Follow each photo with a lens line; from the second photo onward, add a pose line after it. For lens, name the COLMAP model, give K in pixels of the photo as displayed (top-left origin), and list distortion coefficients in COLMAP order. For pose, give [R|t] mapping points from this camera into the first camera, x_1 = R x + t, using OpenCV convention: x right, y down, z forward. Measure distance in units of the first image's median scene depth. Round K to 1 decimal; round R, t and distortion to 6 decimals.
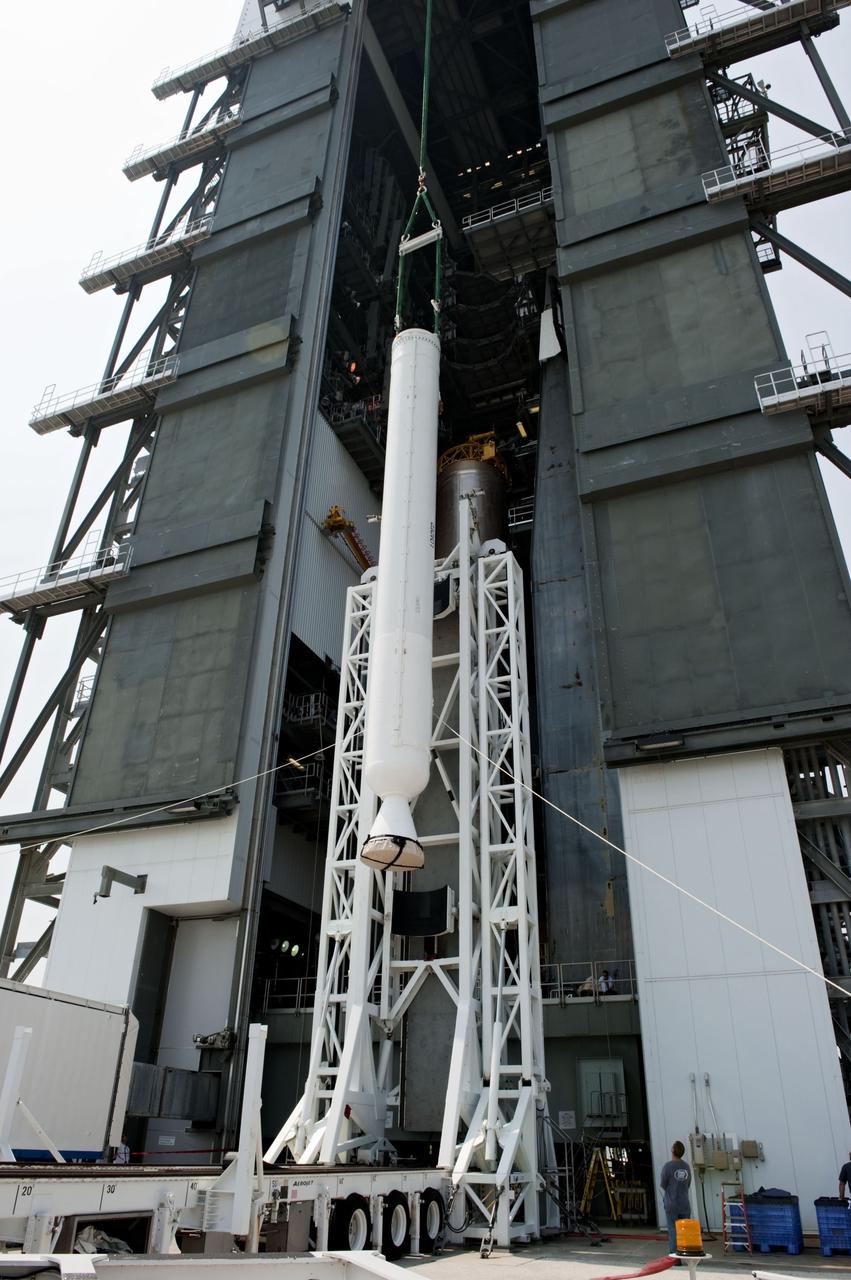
lens RADIAL K [[875.1, 0, 426.6], [0, 875.1, 635.6], [0, 0, 1]] dist [-0.044811, -0.009972]
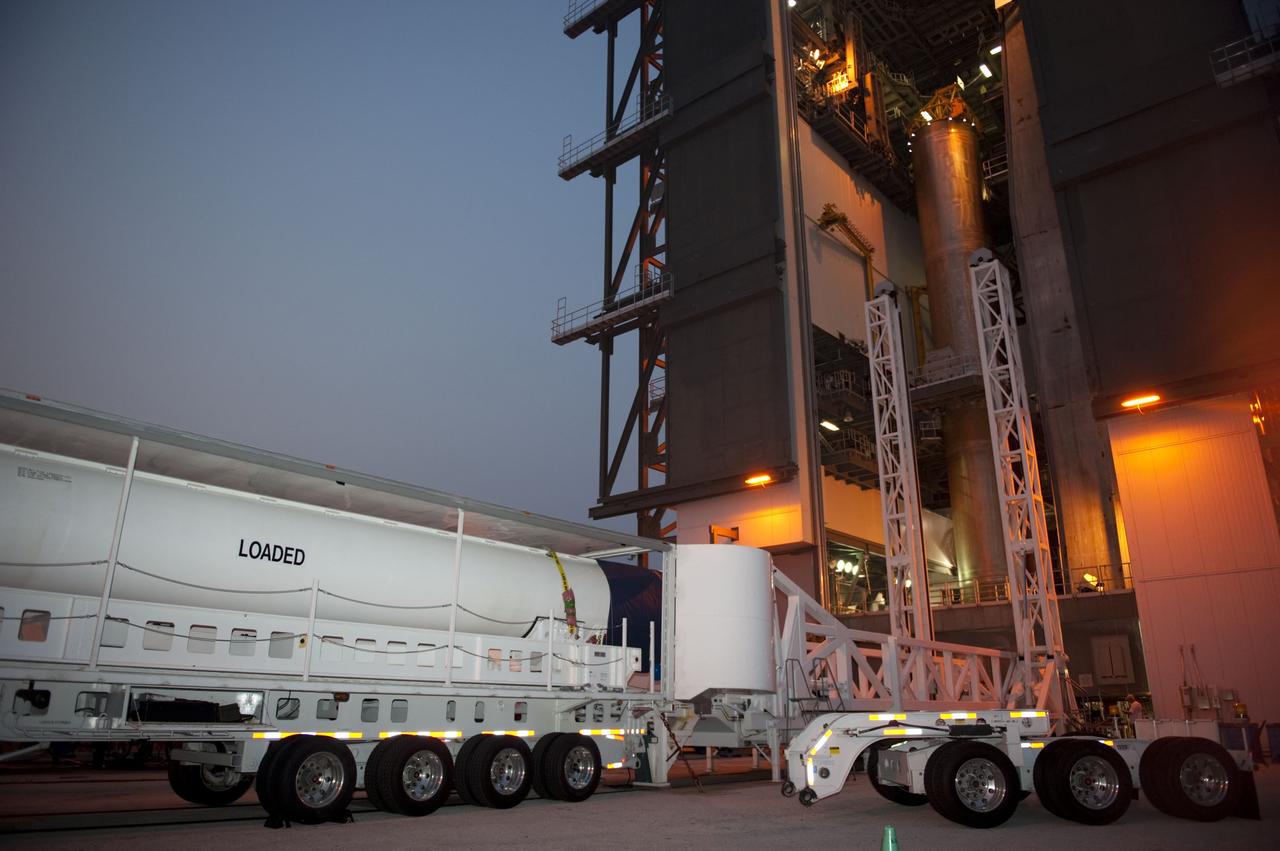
lens RADIAL K [[875.1, 0, 638.5], [0, 875.1, 423.5], [0, 0, 1]] dist [-0.044811, -0.009972]
pose [[0.944416, -0.120013, -0.306063, -0.027718], [0.180688, 0.967250, 0.178270, -0.142754], [0.274645, -0.223663, 0.935171, -0.266999]]
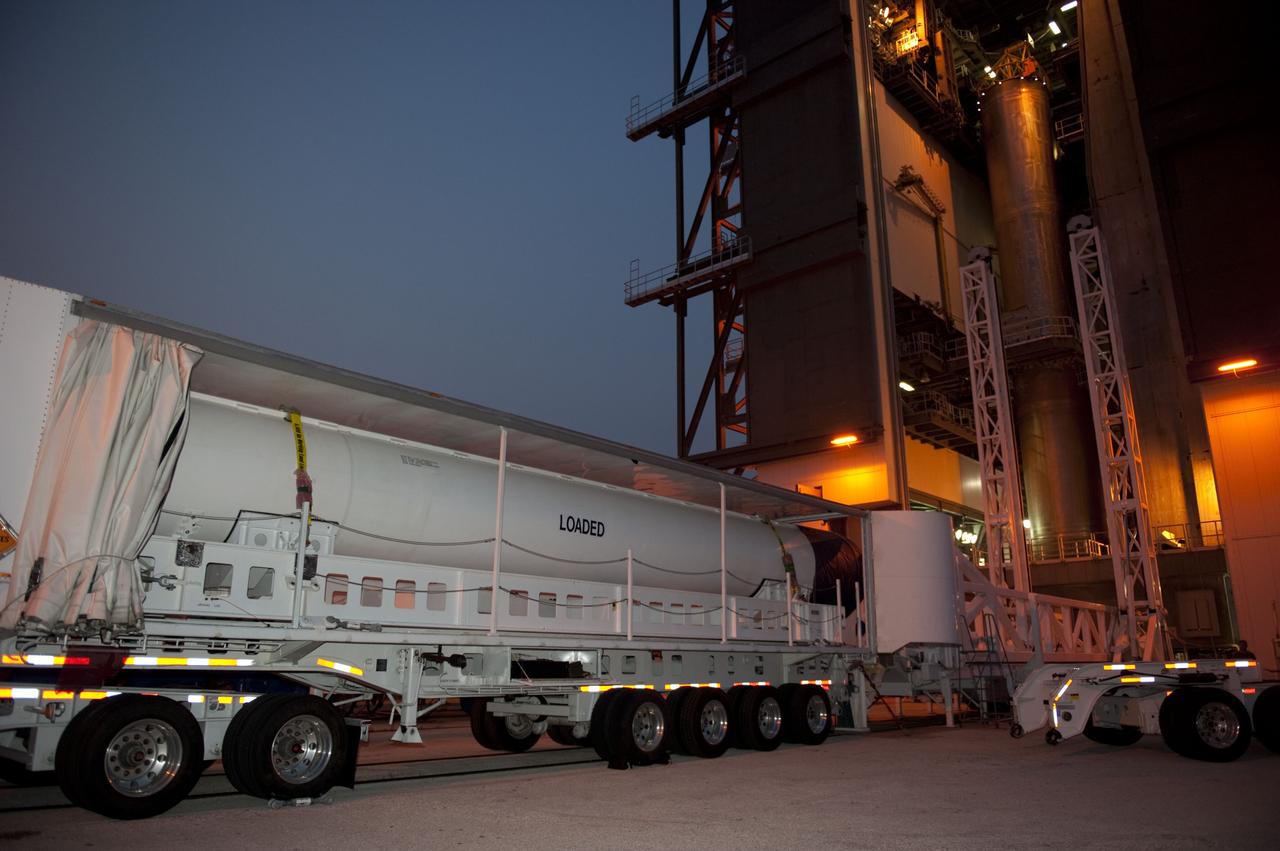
lens RADIAL K [[875.1, 0, 634.7], [0, 875.1, 427.0], [0, 0, 1]] dist [-0.044811, -0.009972]
pose [[0.938009, -0.106296, -0.329909, -0.119062], [0.188942, 0.954774, 0.229582, -0.181682], [0.290585, -0.277684, 0.915670, -0.326927]]
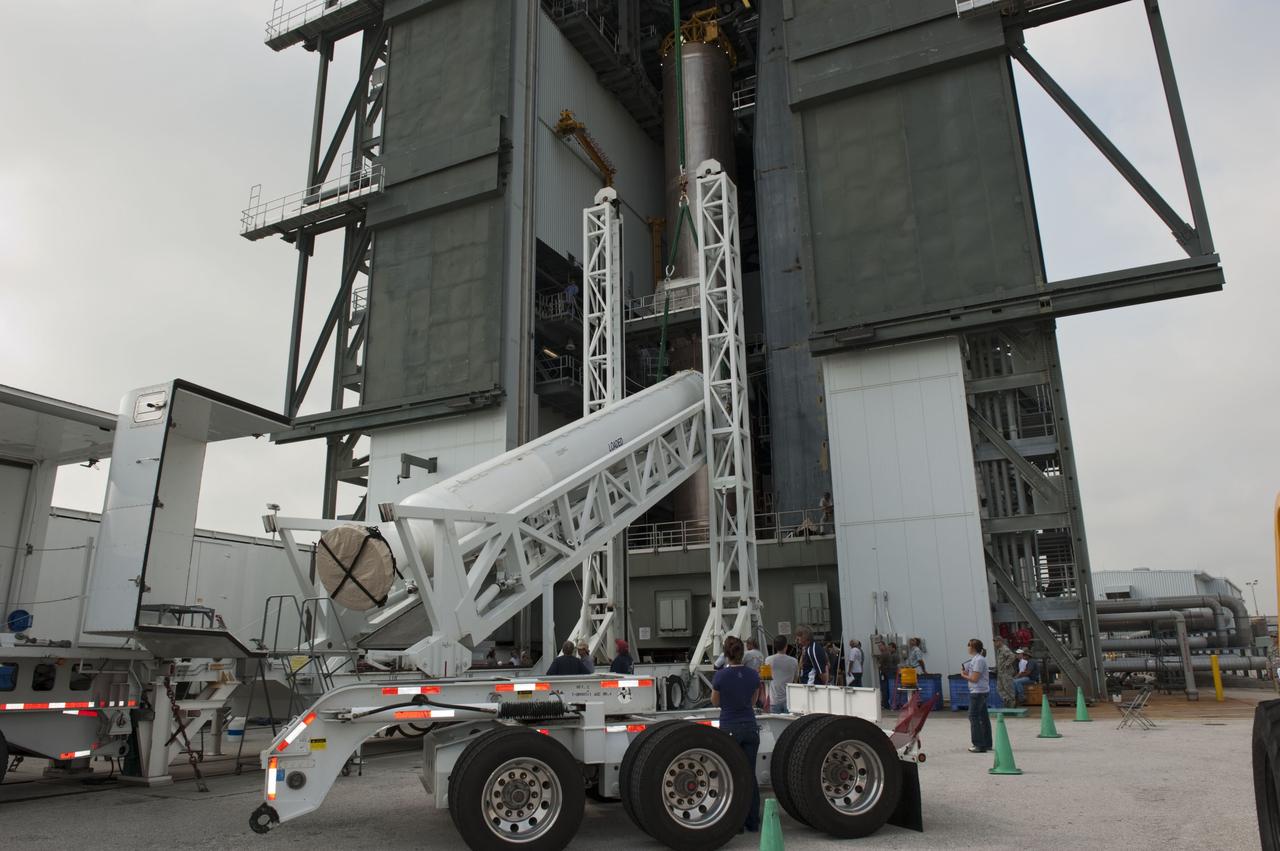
lens RADIAL K [[875.1, 0, 638.1], [0, 875.1, 424.2], [0, 0, 1]] dist [-0.044811, -0.009972]
pose [[0.997472, -0.051064, -0.049425, 0.018752], [0.062510, 0.961276, 0.268405, -0.071987], [0.033805, -0.270816, 0.962037, -0.136859]]
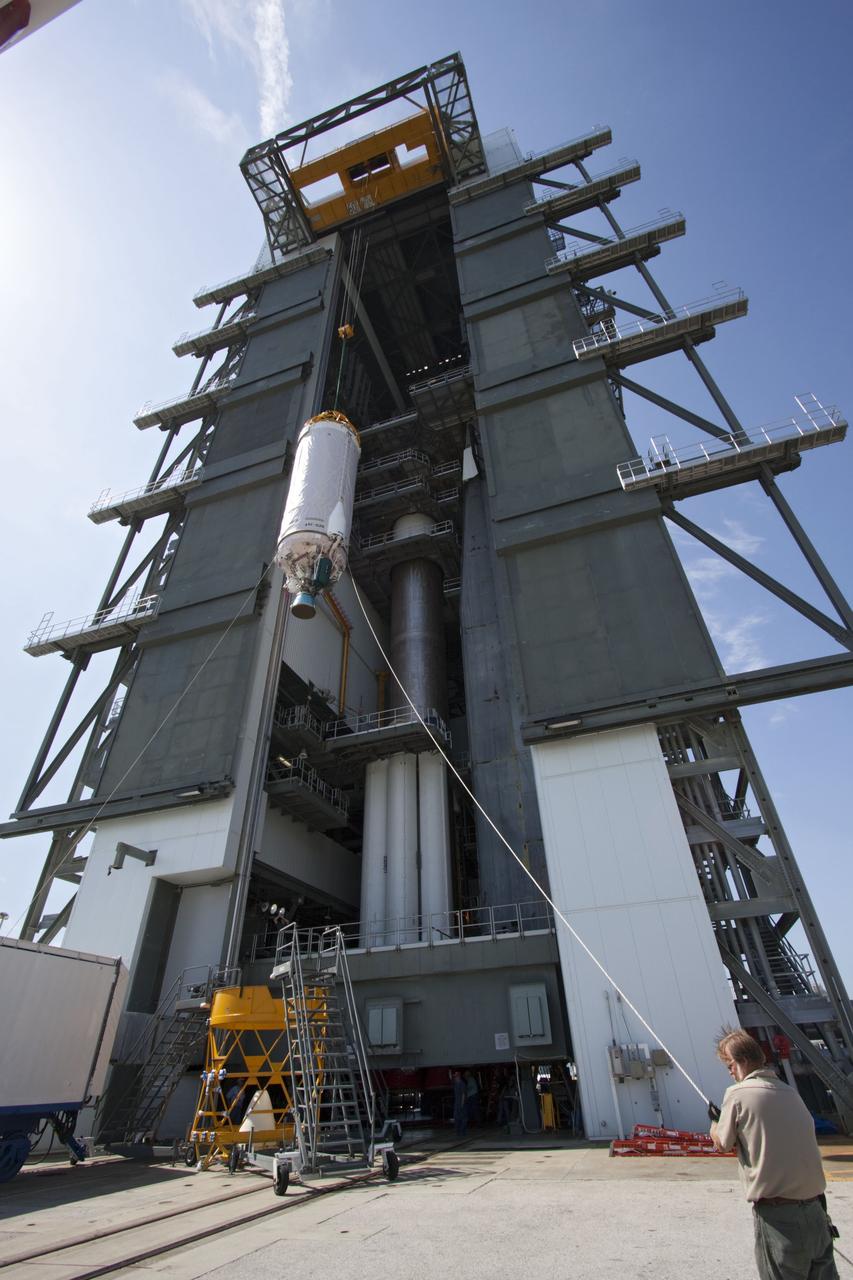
lens RADIAL K [[588.5, 0, 441.7], [0, 588.5, 629.5], [0, 0, 1]] dist [-0.014486, 0.001164]
pose [[0.995770, -0.004960, 0.091743, 0.005028], [0.015617, 0.993149, -0.115809, 0.061943], [-0.090540, 0.116752, 0.989026, 0.096759]]
